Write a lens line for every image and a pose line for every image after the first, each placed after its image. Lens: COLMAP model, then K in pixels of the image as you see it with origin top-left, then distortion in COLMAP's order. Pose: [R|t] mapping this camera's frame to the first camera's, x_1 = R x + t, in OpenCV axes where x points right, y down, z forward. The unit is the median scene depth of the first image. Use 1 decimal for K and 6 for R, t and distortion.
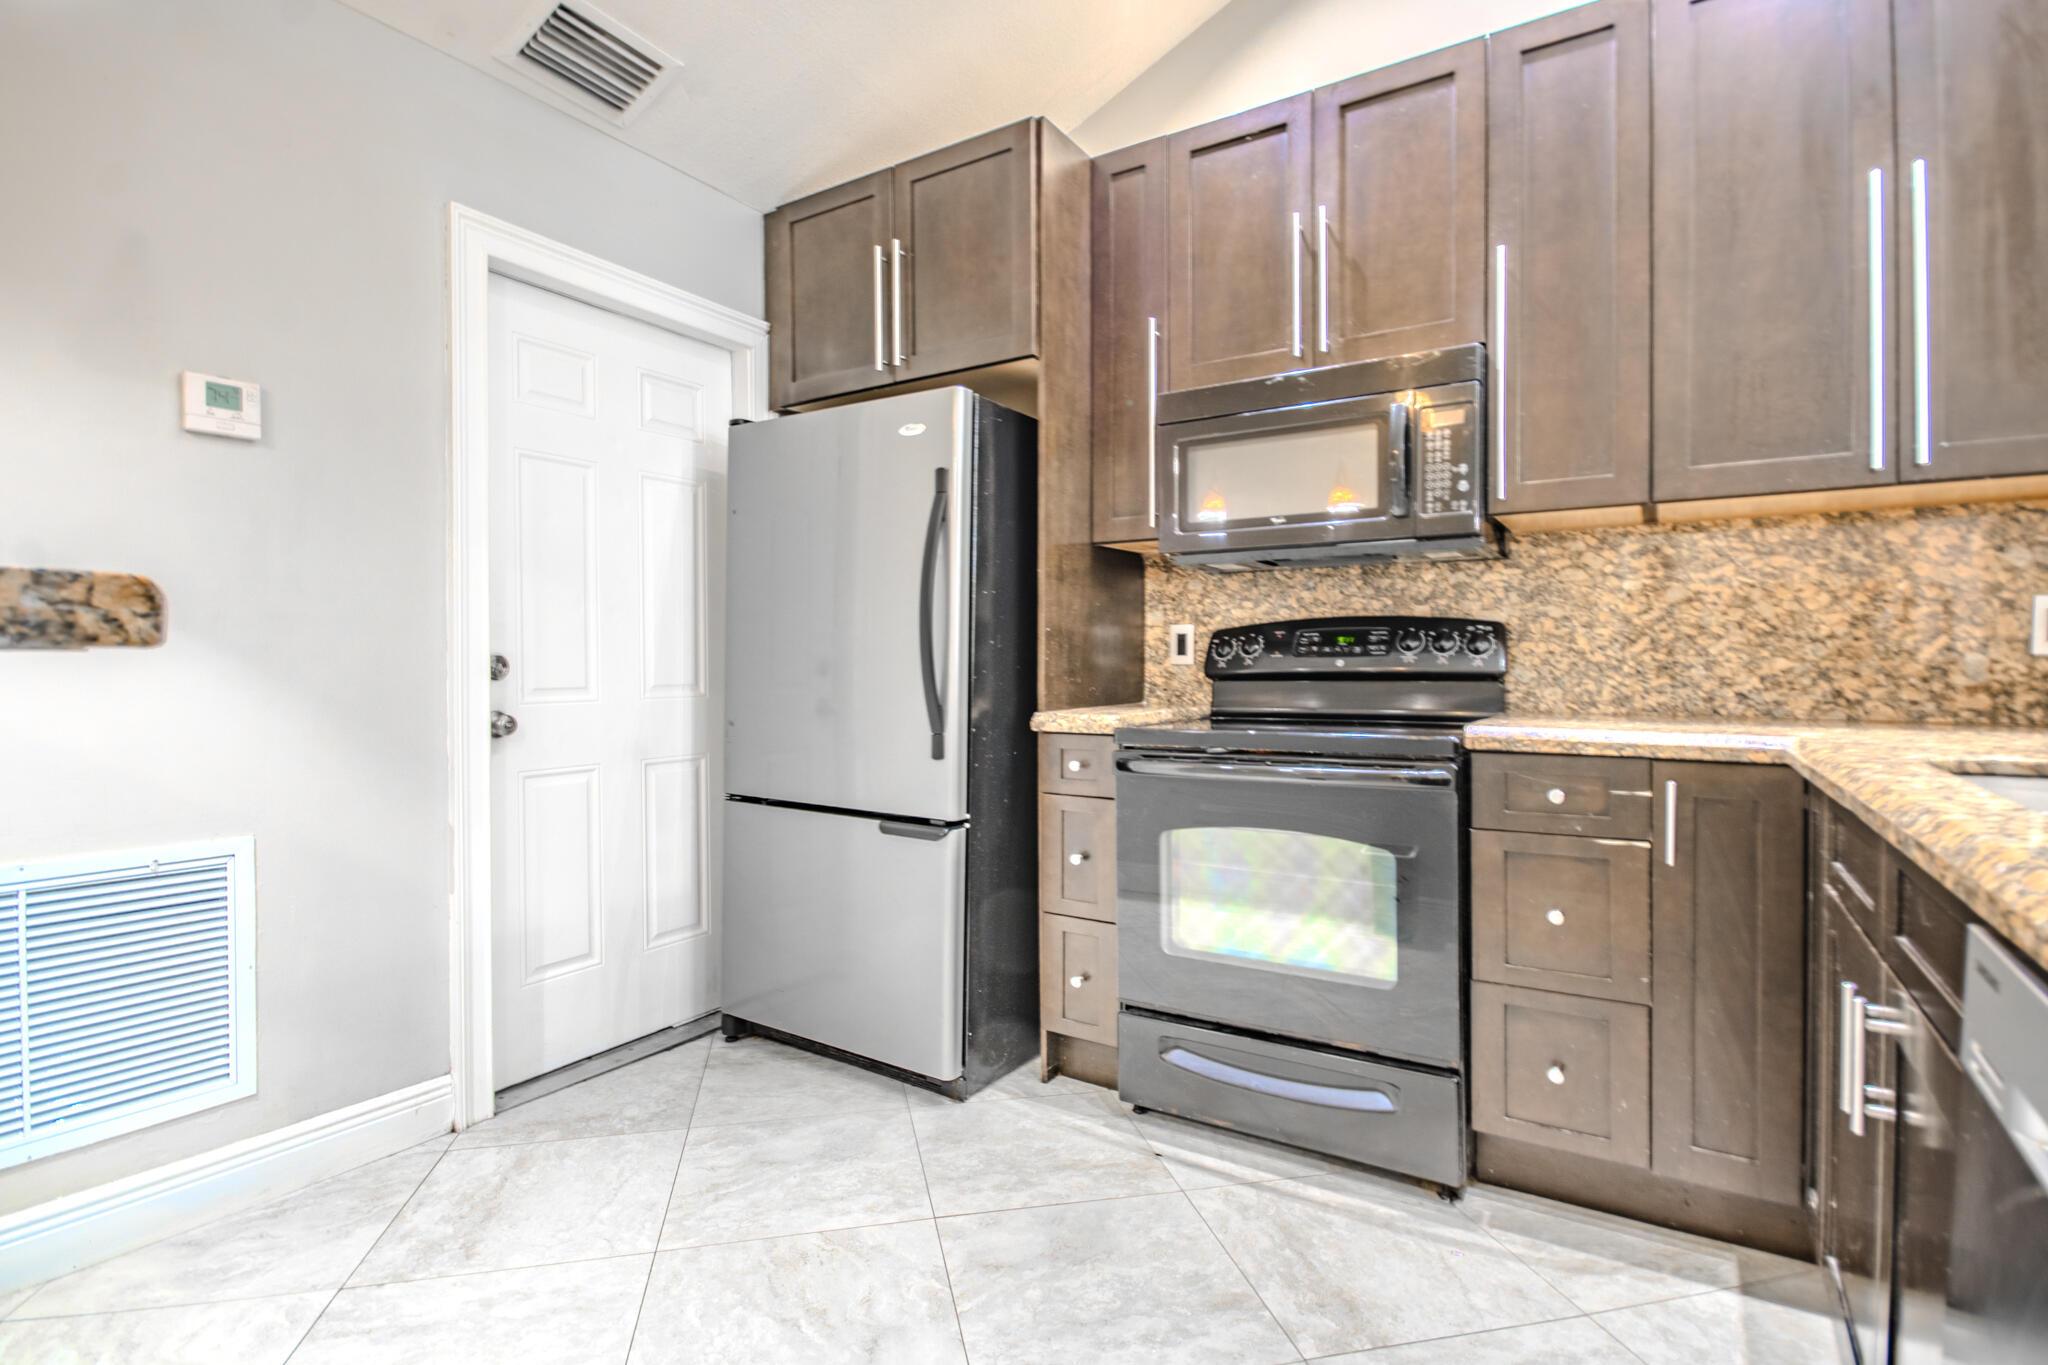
lens RADIAL K [[1005.6, 0, 1024.0], [0, 1005.6, 682.5], [0, 0, 1]] dist [0.000562, -0.000267]
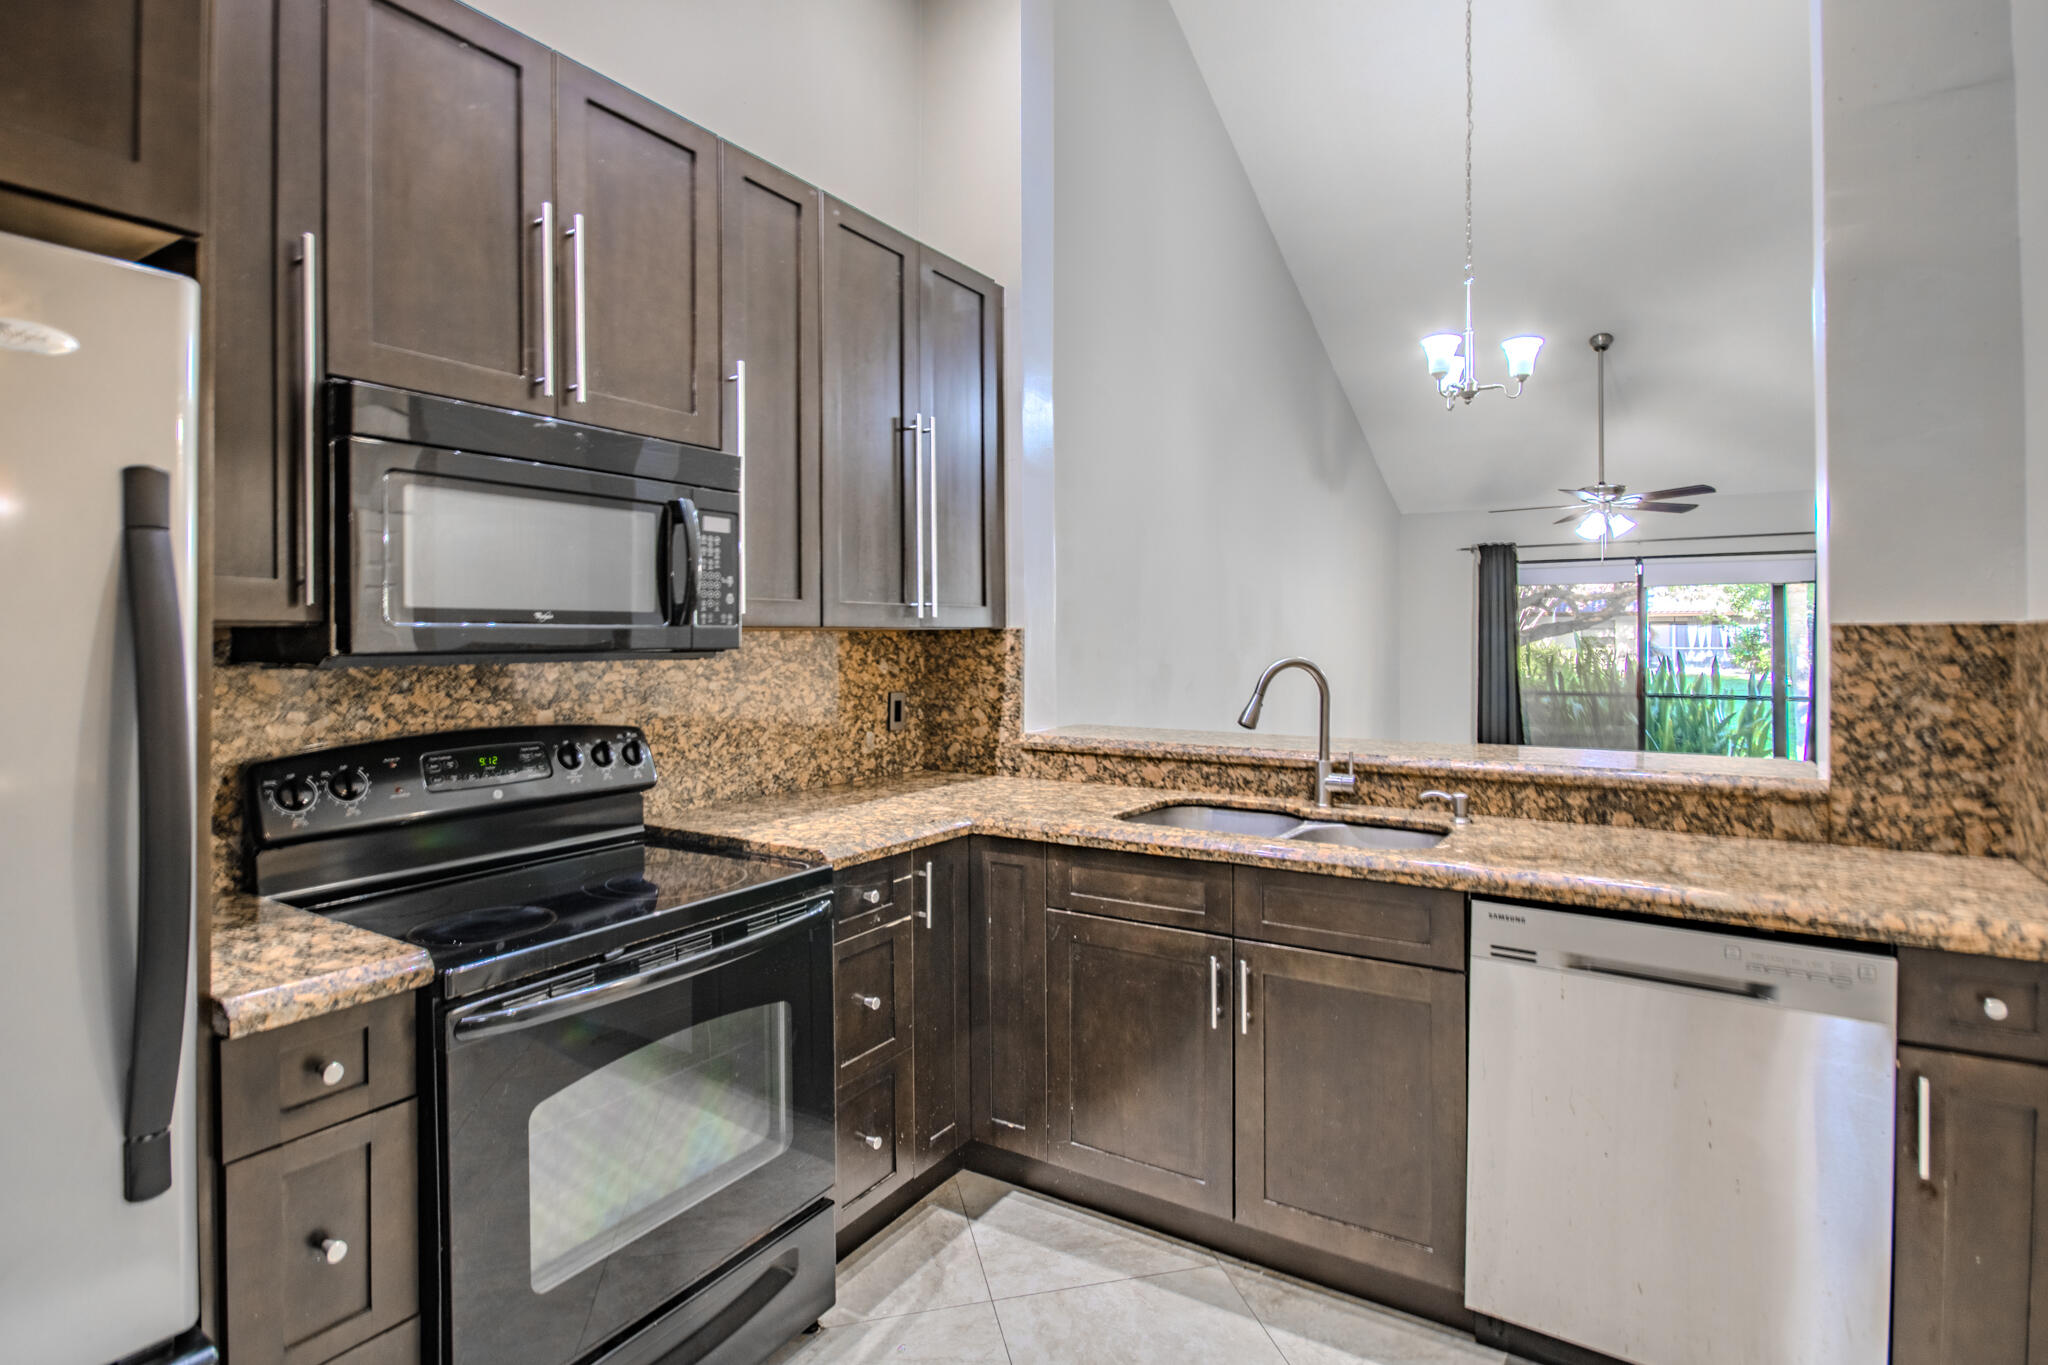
lens RADIAL K [[1052.4, 0, 1031.4], [0, 1052.4, 641.3], [0, 0, 1]] dist [-0.001188, -0.000316]
pose [[-0.022612, -0.005411, 0.999730, -0.569262], [0.022823, 0.999722, 0.005927, -0.153061], [-0.999484, 0.022951, -0.022482, 0.728692]]
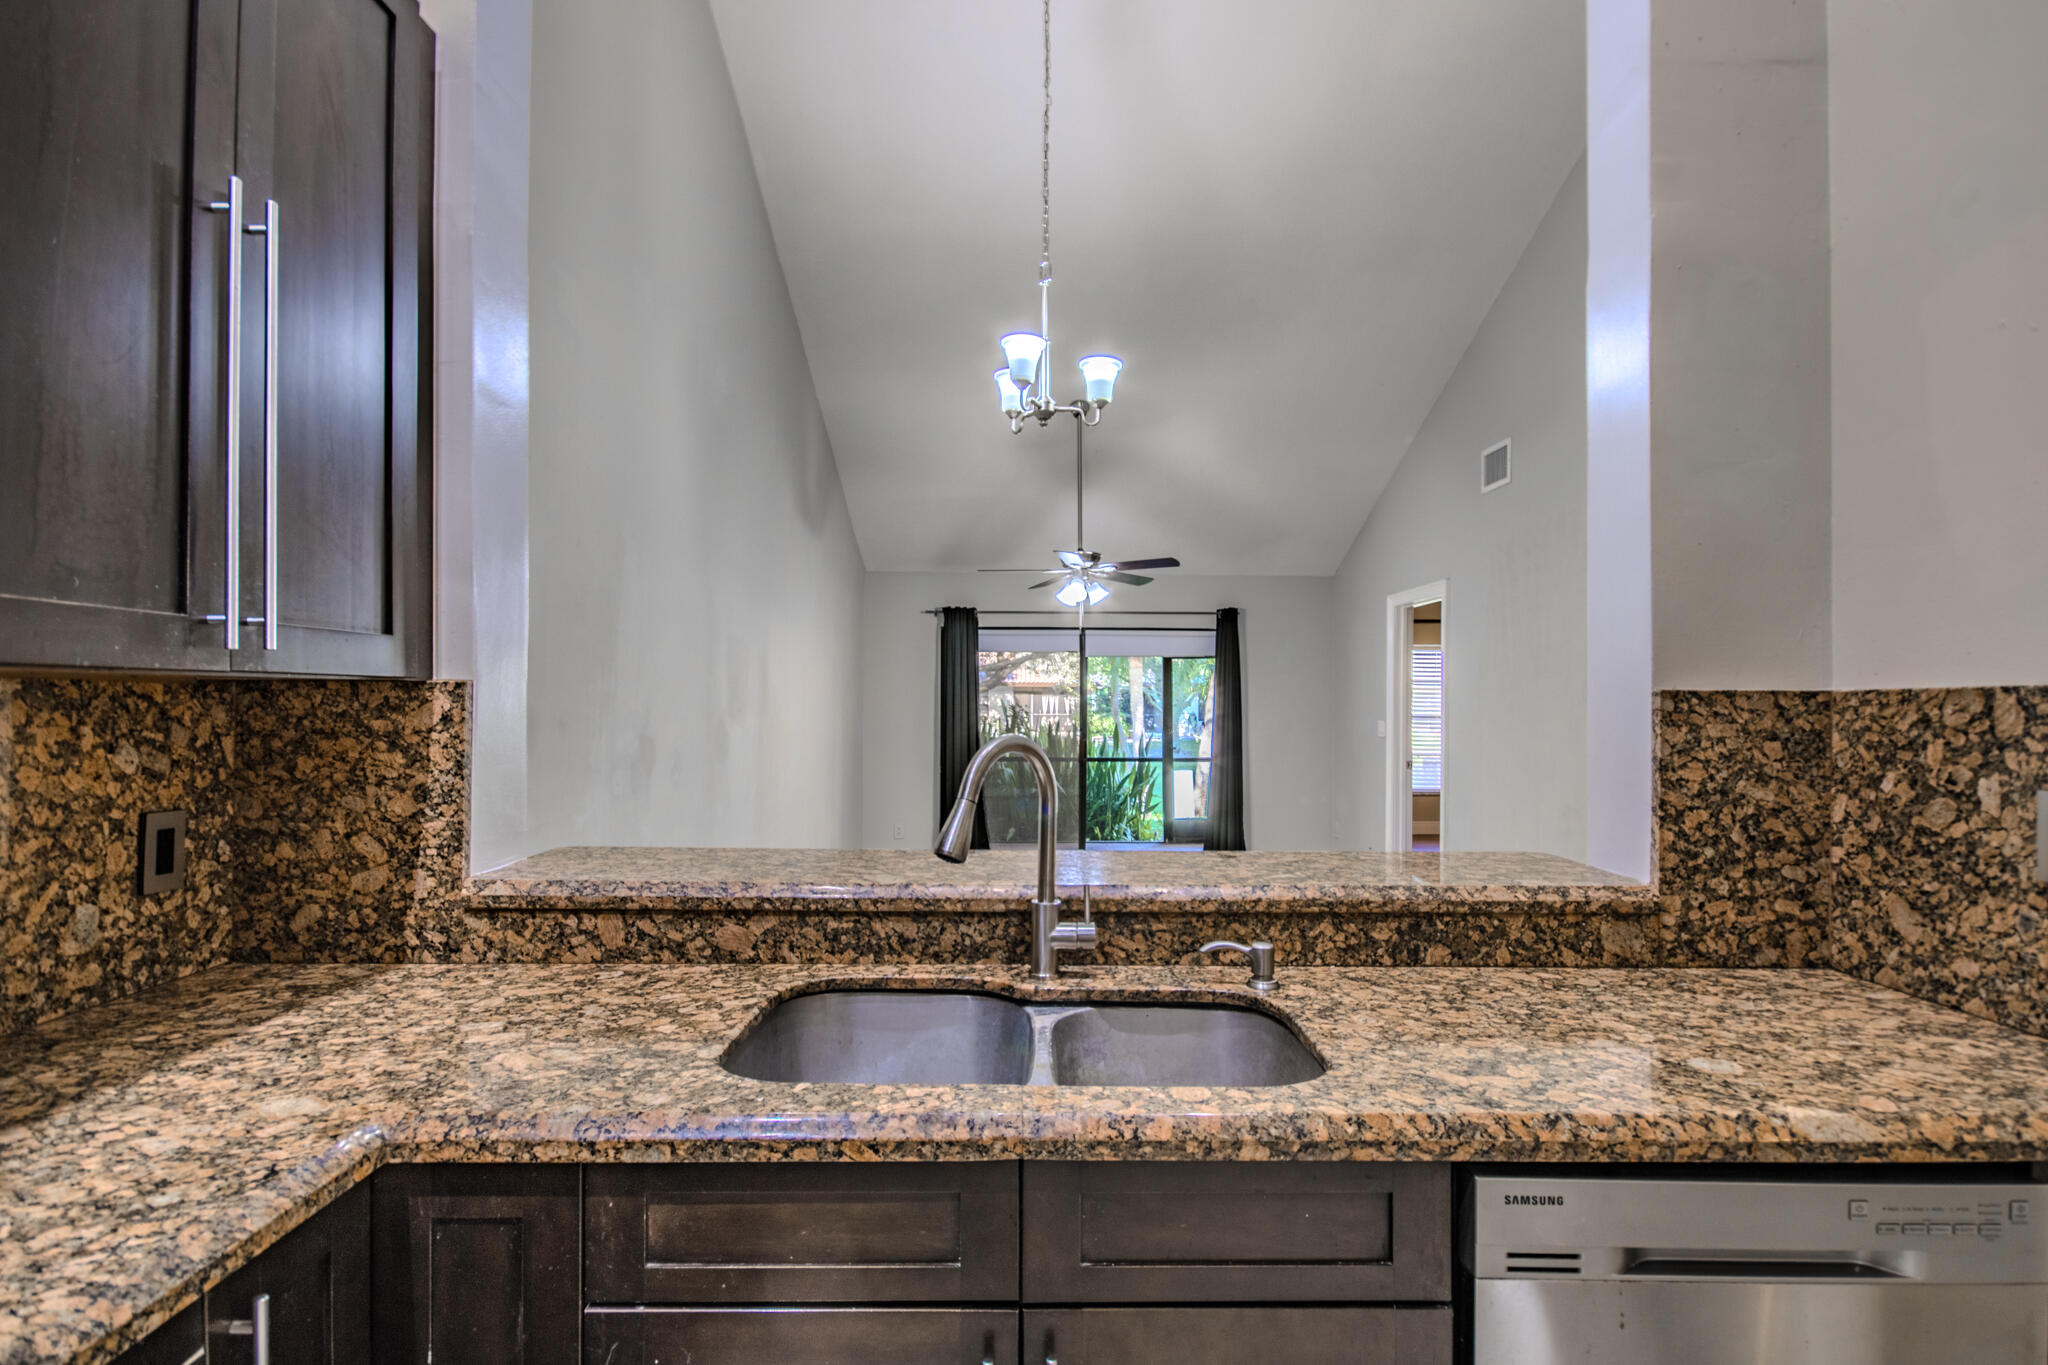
lens RADIAL K [[1039.8, 0, 1022.0], [0, 1039.8, 697.8], [0, 0, 1]] dist [0.006335, -0.010765]
pose [[-0.548149, -0.000332, 0.836381, 0.027459], [0.010028, 0.999925, 0.006968, -0.150980], [-0.836321, 0.012206, -0.548104, 0.786809]]
